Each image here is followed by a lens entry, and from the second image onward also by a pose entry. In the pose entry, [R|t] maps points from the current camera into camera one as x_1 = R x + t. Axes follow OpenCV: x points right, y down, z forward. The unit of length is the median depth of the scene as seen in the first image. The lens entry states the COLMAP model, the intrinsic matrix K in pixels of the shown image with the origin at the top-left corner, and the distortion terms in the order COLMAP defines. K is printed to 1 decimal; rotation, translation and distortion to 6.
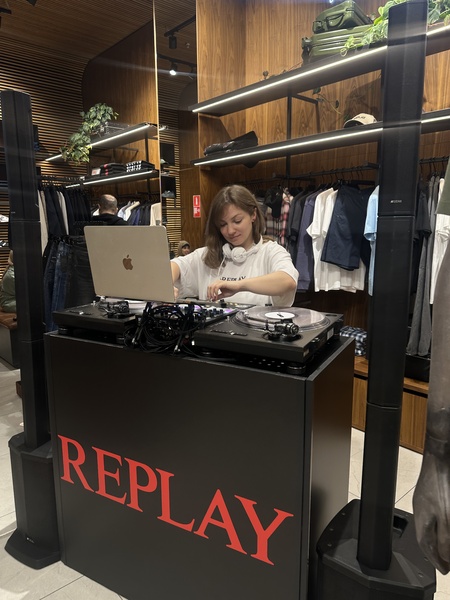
lens RADIAL K [[427.2, 0, 224.8], [0, 427.2, 298.5], [0, 0, 1]] dist [-0.005165, -0.010331]
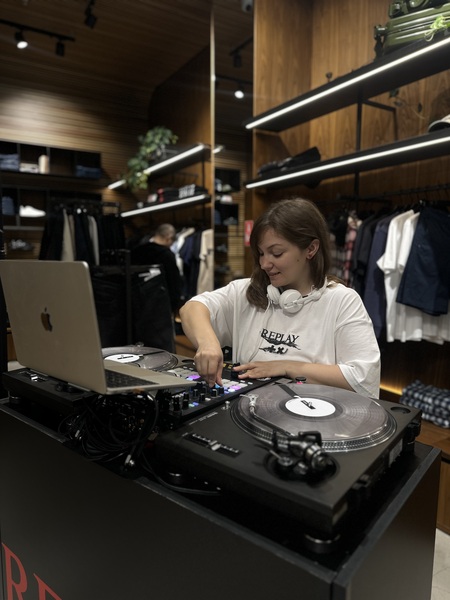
lens RADIAL K [[427.2, 0, 226.0], [0, 427.2, 301.2], [0, 0, 1]] dist [-0.005165, -0.010331]
pose [[0.984851, 0.028115, -0.171109, 0.048725], [-0.038003, 0.997775, -0.054786, -0.032692], [0.169188, 0.060459, 0.983728, 0.165985]]
